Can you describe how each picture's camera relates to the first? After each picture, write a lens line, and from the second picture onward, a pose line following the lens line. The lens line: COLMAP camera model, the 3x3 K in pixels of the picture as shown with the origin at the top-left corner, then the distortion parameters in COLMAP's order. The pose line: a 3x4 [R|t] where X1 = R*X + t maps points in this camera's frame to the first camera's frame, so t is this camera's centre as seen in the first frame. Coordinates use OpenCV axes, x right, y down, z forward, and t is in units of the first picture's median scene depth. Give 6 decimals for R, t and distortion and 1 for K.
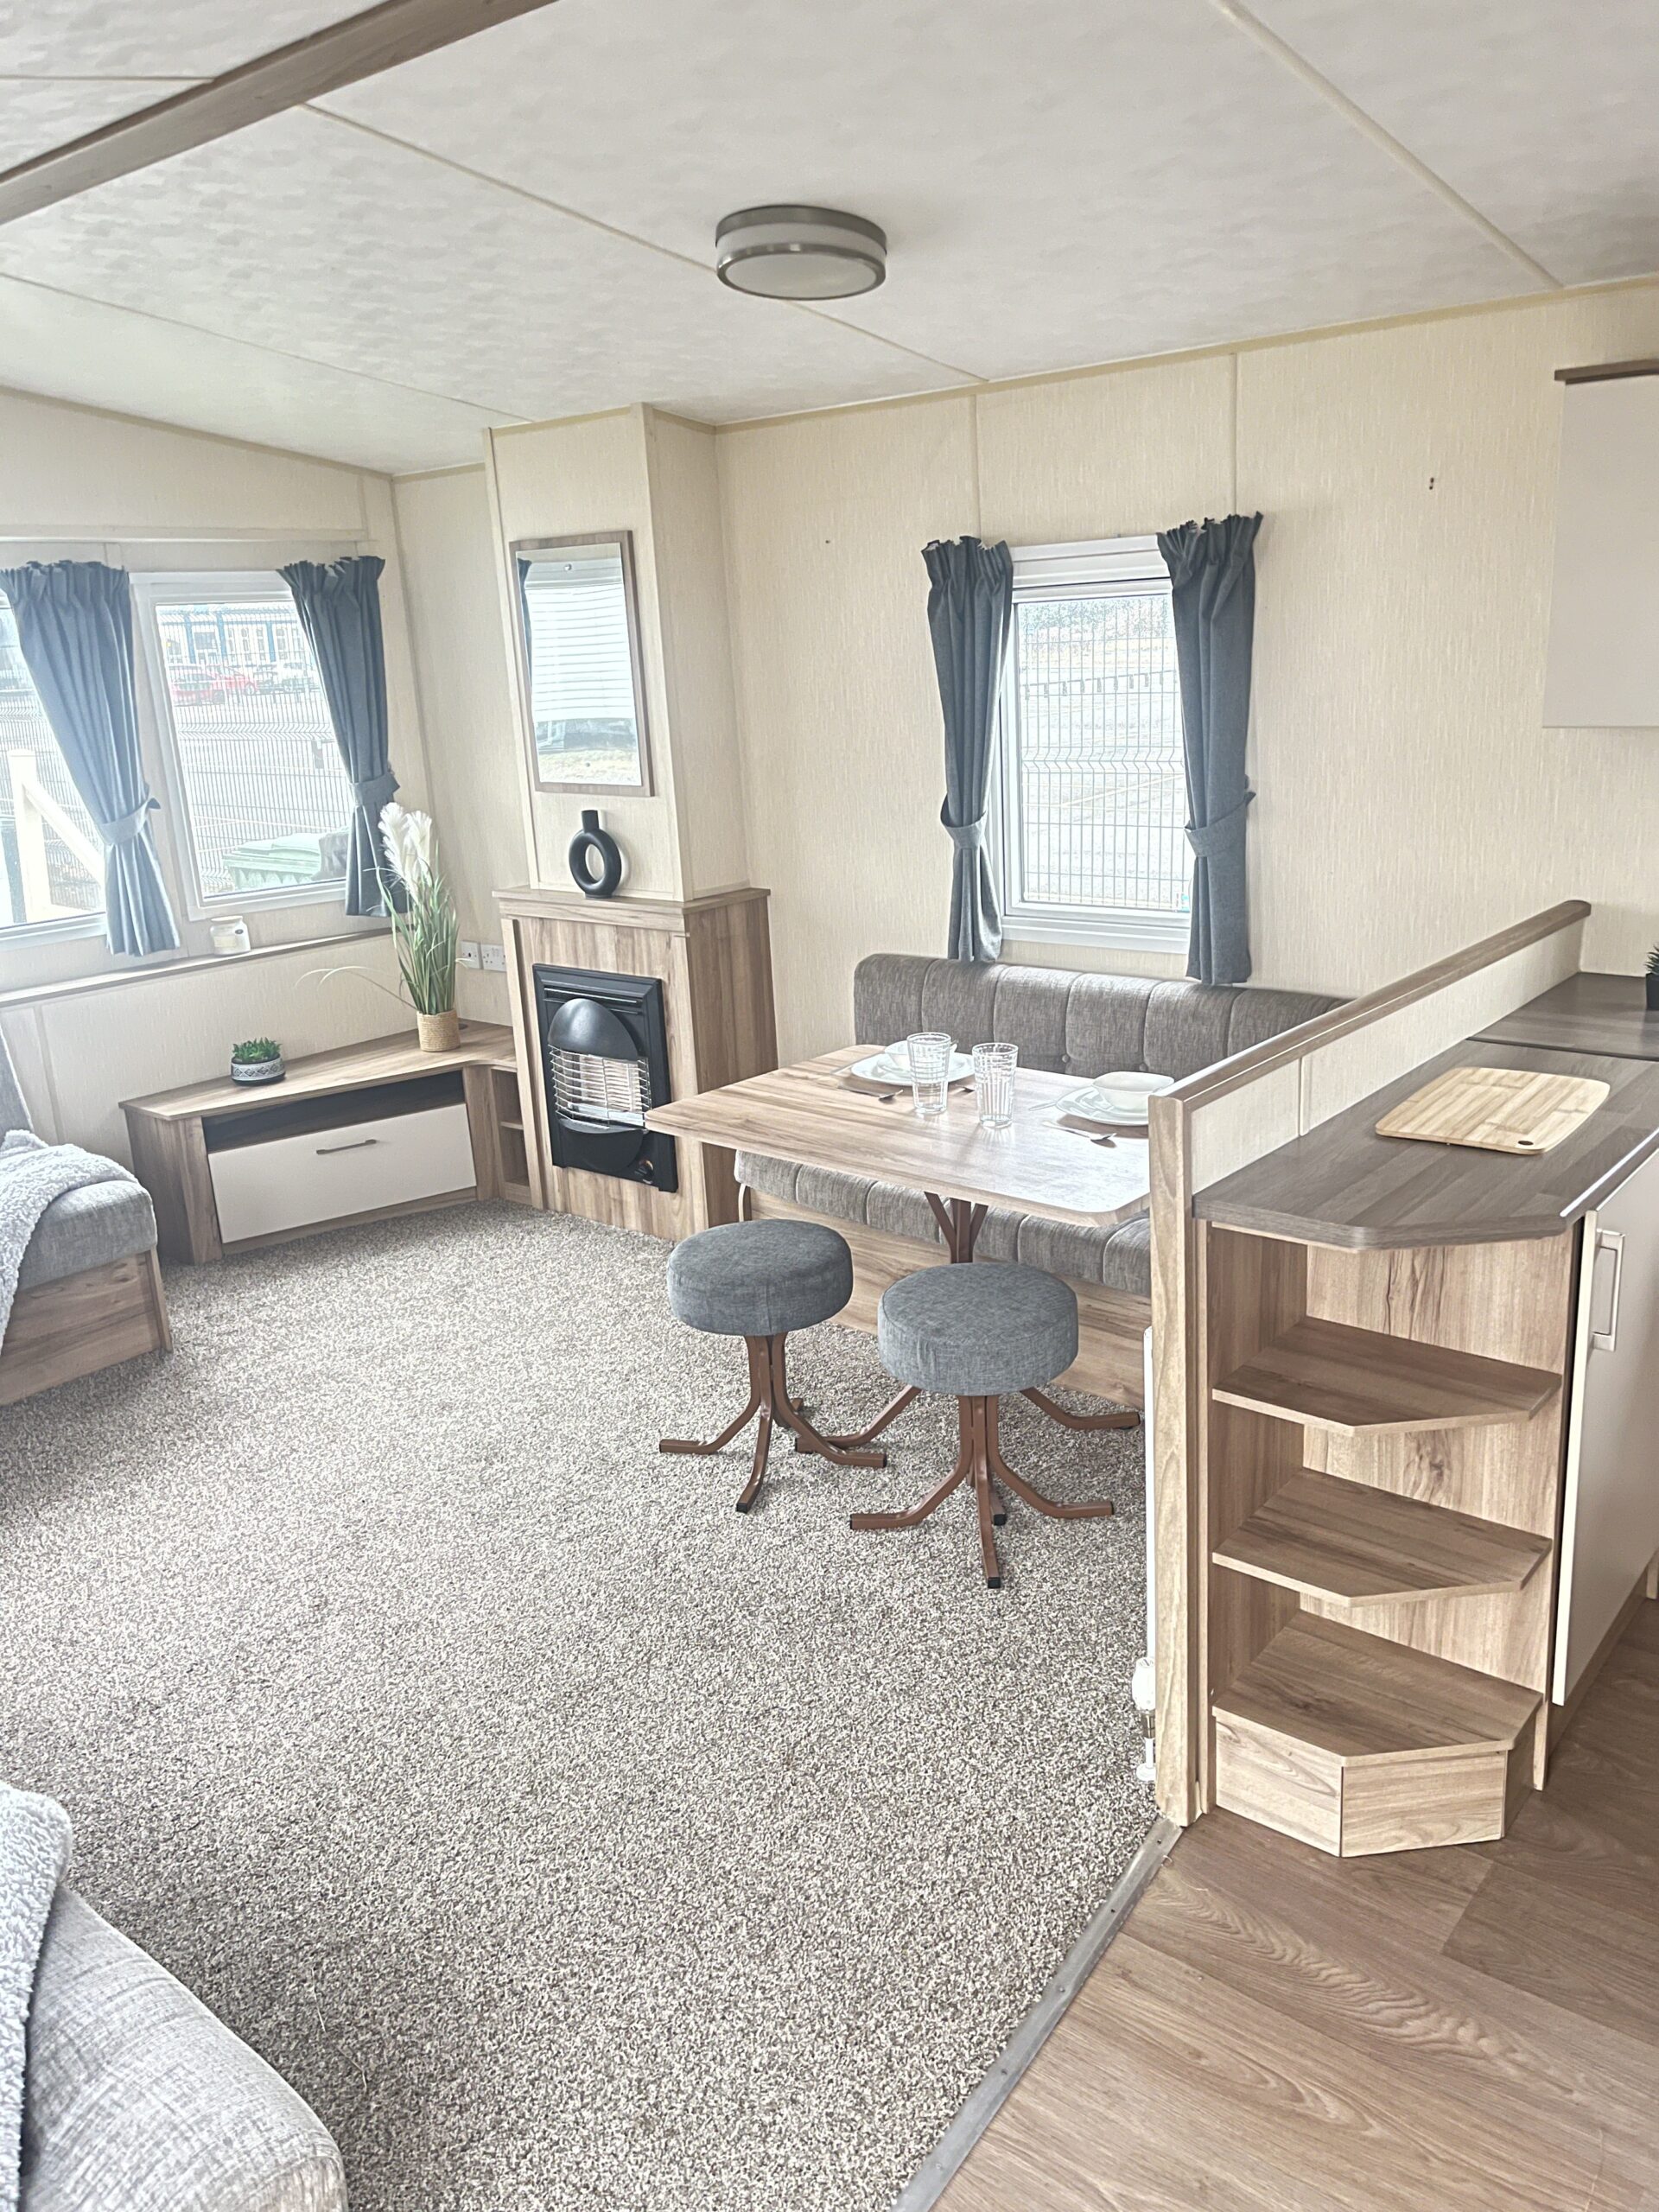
lens RADIAL K [[1673.9, 0, 839.3], [0, 1673.9, 1095.7], [0, 0, 1]] dist [0.074128, -0.096977]
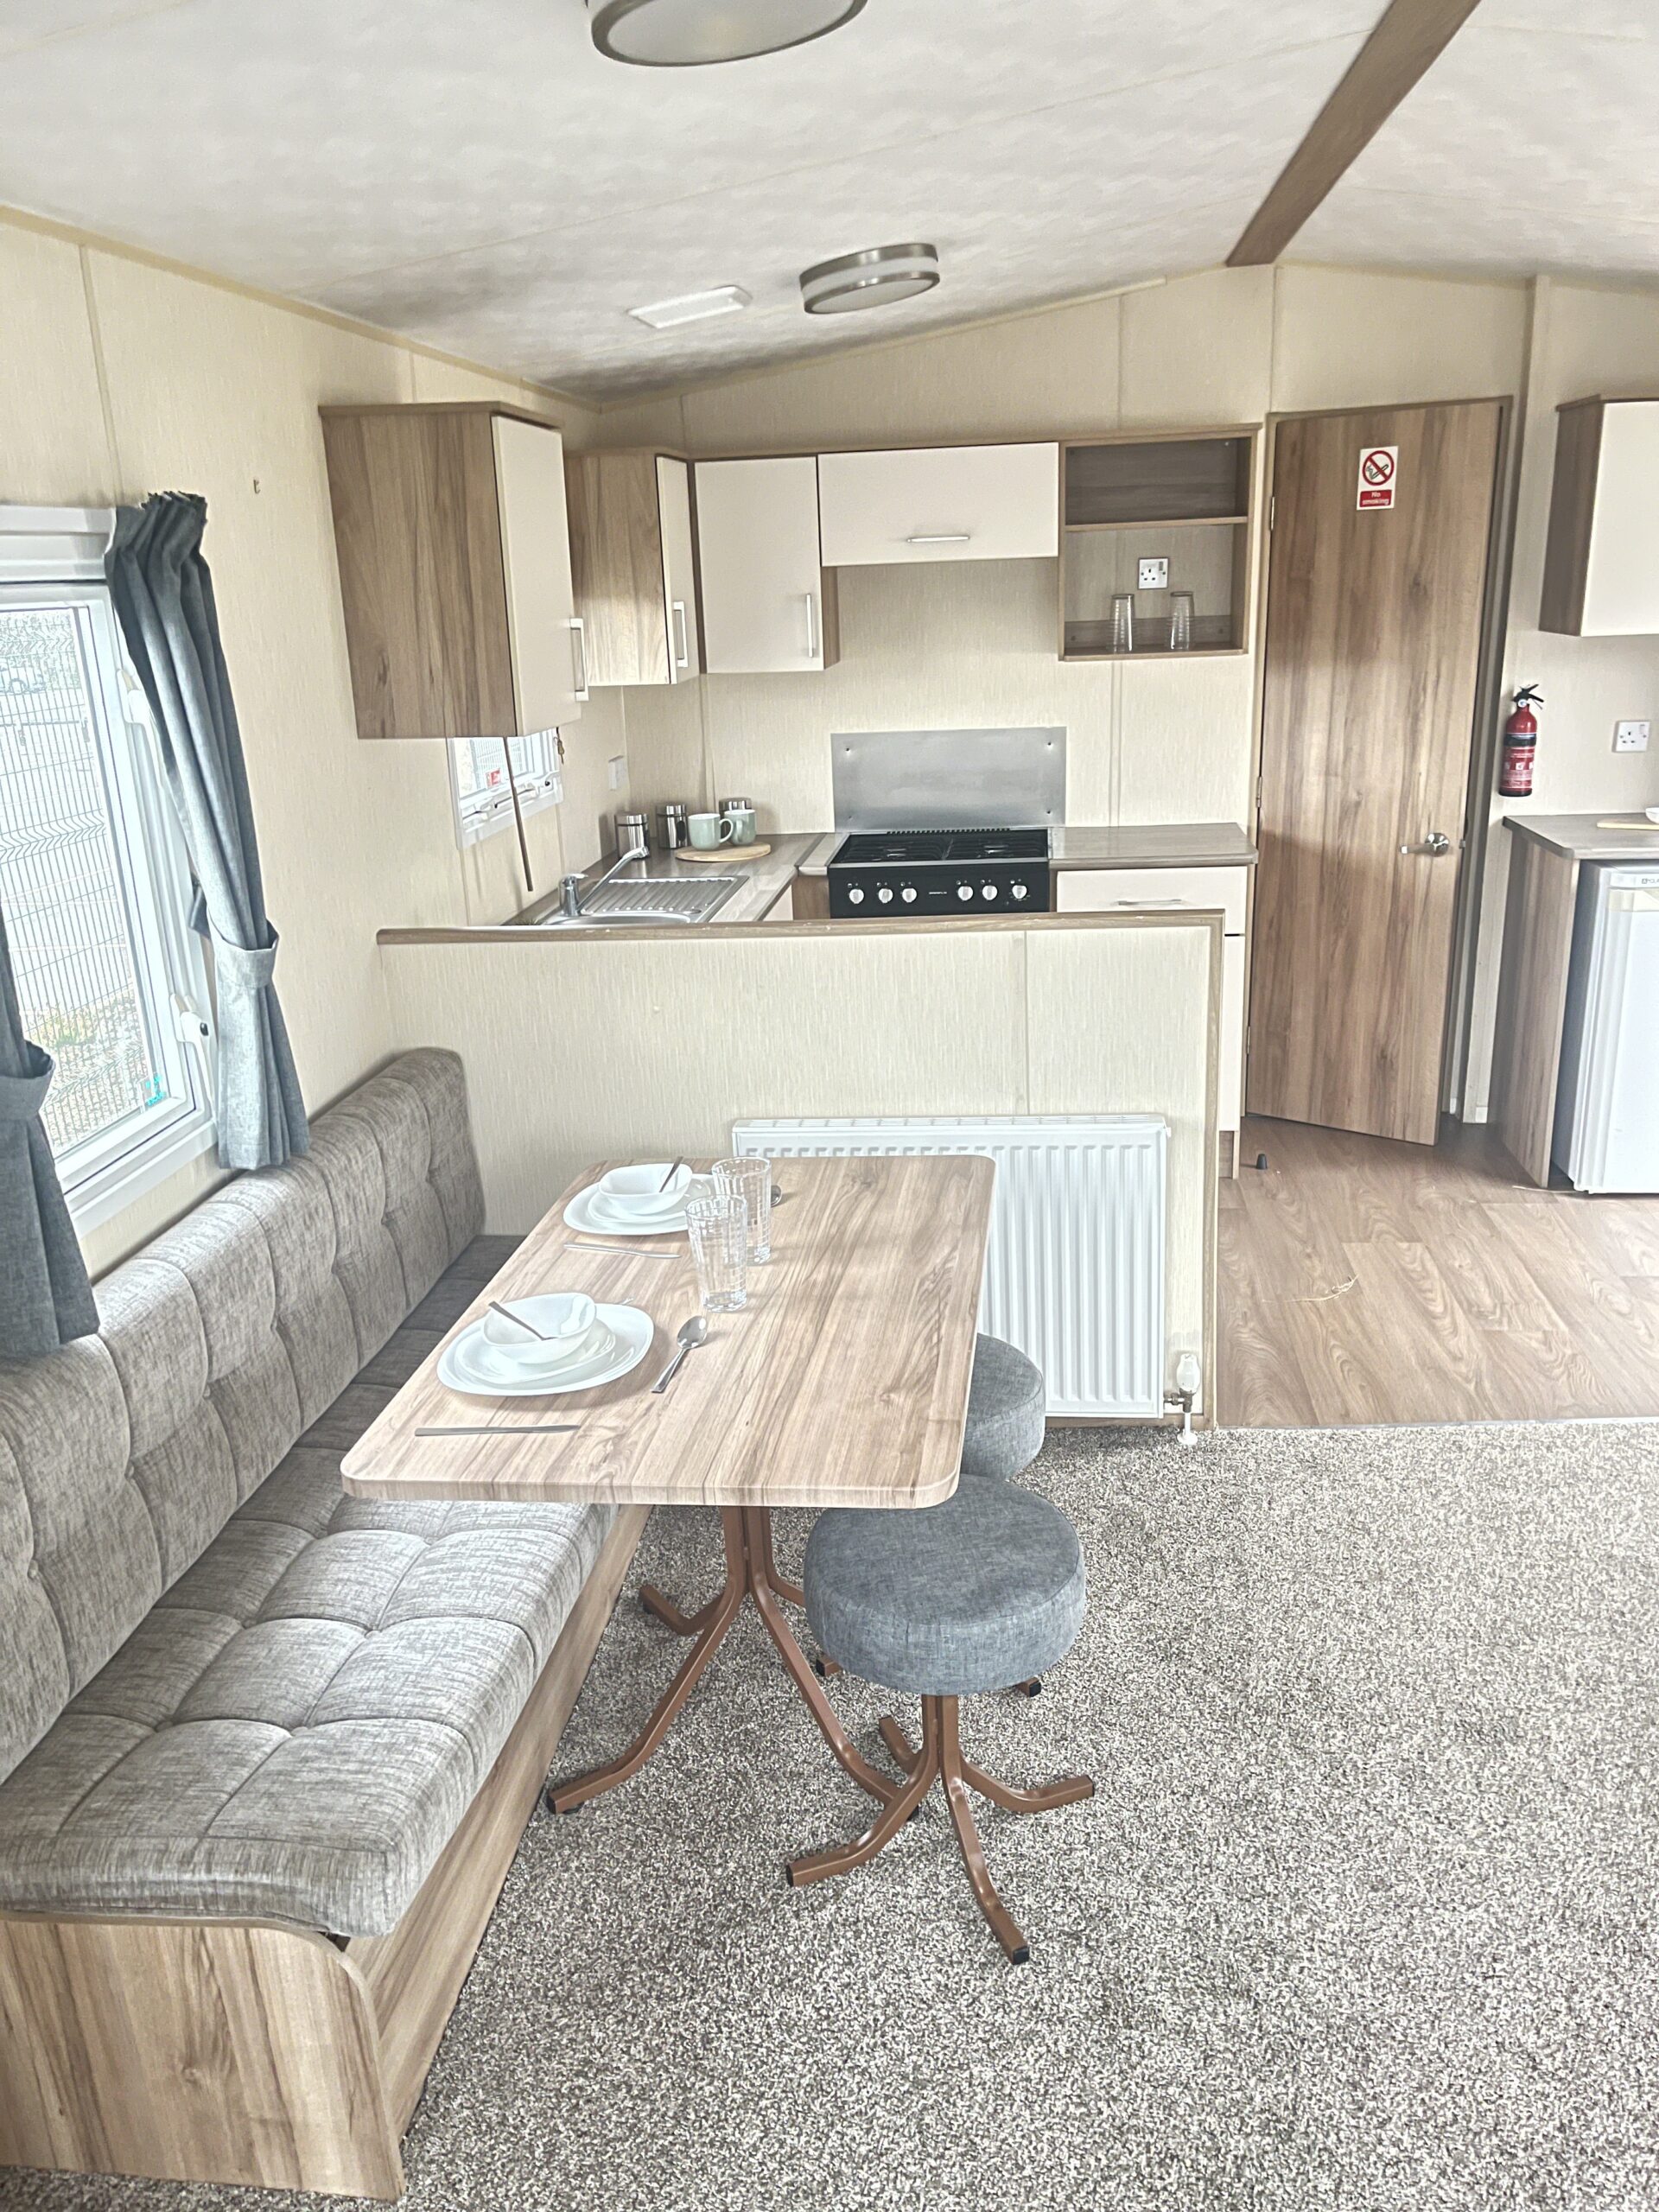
lens RADIAL K [[1673.9, 0, 825.5], [0, 1673.9, 1112.4], [0, 0, 1]] dist [0.074128, -0.096977]
pose [[-0.533489, -0.189460, 0.824315, -0.533046], [0.298982, 0.869427, 0.393327, -0.325514], [-0.791202, 0.456290, -0.407185, 1.217351]]
